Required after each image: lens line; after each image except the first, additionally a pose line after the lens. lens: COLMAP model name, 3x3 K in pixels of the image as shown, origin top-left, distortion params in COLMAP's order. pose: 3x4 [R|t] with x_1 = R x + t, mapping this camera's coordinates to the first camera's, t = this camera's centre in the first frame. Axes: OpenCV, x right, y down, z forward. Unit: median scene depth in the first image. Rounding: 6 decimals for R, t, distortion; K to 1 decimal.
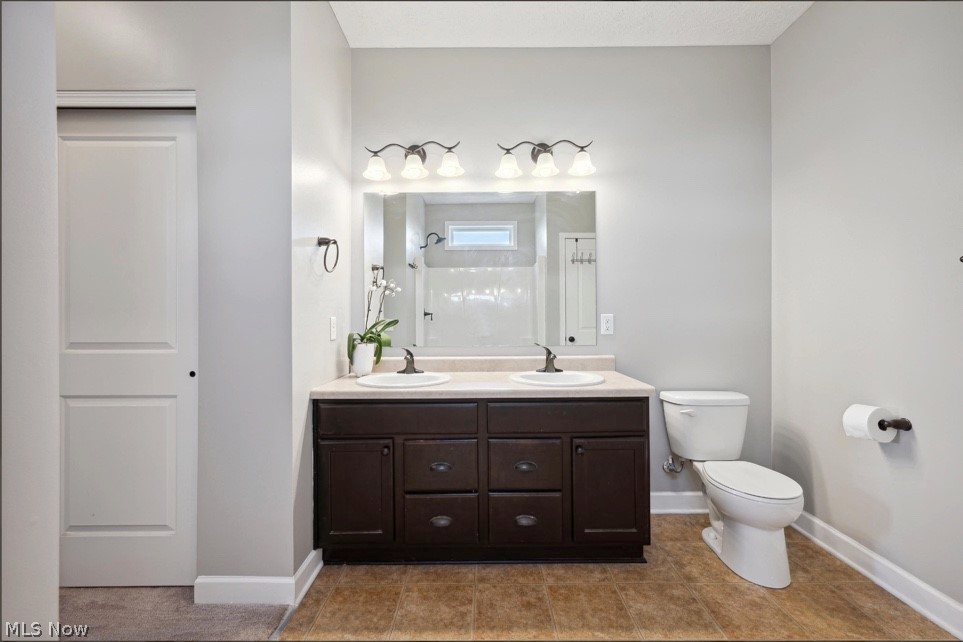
lens RADIAL K [[377.2, 0, 483.5], [0, 377.2, 327.8], [0, 0, 1]] dist [-0.000173, 0.000087]
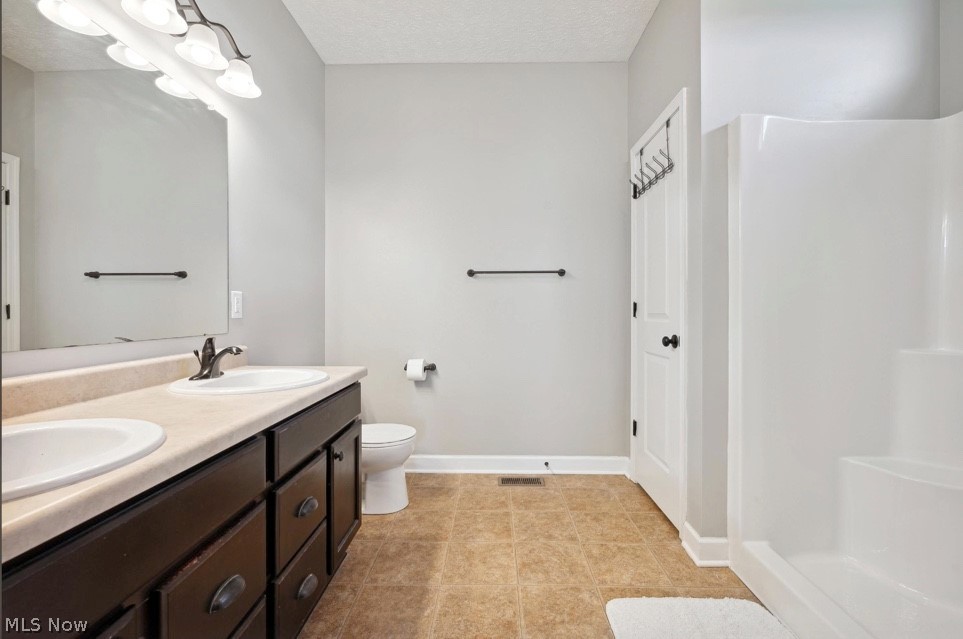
lens RADIAL K [[406.2, 0, 483.0], [0, 406.2, 298.7], [0, 0, 1]] dist [0.000686, 0.000137]
pose [[0.023377, 0.033246, 0.999174, -0.693584], [-0.002198, 0.999446, -0.033203, 0.006581], [-0.999724, -0.001420, 0.023437, 0.708567]]
